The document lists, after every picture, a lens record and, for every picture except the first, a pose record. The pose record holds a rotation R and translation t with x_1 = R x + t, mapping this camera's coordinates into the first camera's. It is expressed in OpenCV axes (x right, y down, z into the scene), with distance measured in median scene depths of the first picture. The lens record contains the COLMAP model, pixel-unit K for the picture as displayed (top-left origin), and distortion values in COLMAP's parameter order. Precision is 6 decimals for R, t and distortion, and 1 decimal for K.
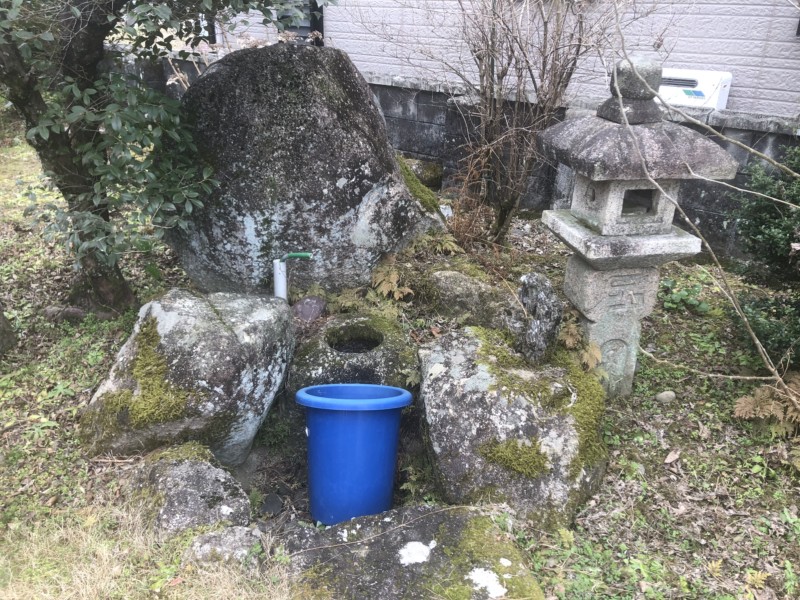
lens RADIAL K [[655.6, 0, 402.2], [0, 655.6, 300.7], [0, 0, 1]] dist [0.029129, -0.031205]
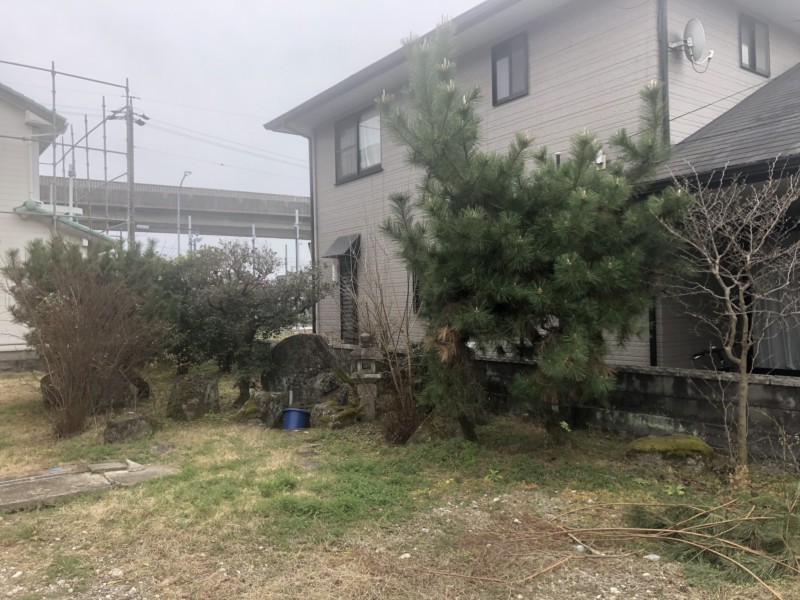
lens RADIAL K [[655.6, 0, 405.2], [0, 655.6, 298.9], [0, 0, 1]] dist [0.029129, -0.031205]
pose [[0.978244, -0.028617, -0.205476, 1.151942], [-0.061681, 0.905532, -0.419771, 0.937821], [0.198077, 0.423313, 0.884065, -2.209897]]
